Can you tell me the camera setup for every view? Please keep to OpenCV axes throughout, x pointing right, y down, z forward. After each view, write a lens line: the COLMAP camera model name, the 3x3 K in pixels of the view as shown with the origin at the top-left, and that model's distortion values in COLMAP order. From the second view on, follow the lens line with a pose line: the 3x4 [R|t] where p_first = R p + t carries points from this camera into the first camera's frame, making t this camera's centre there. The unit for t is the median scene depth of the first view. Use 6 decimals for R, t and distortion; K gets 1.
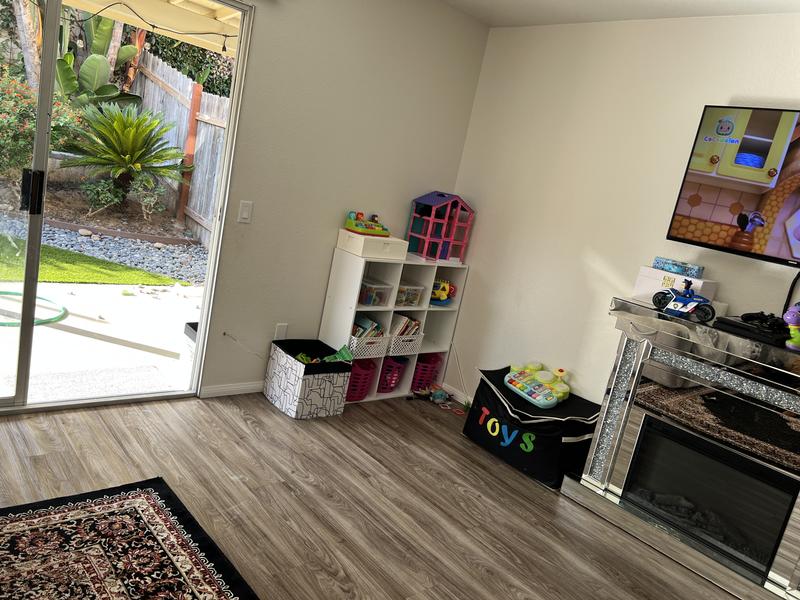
lens RADIAL K [[603.6, 0, 397.4], [0, 603.6, 298.8], [0, 0, 1]] dist [0.037376, -0.047128]
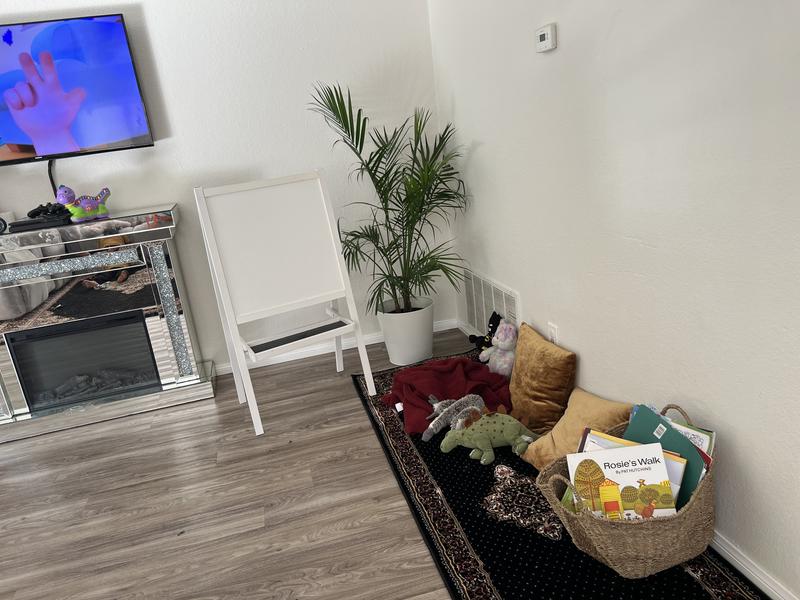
lens RADIAL K [[603.6, 0, 406.2], [0, 603.6, 303.4], [0, 0, 1]] dist [0.037376, -0.047128]
pose [[0.413096, -0.489434, 0.767989, -0.085719], [0.381945, 0.858666, 0.341776, 0.043408], [-0.826722, 0.152143, 0.541648, -0.157458]]
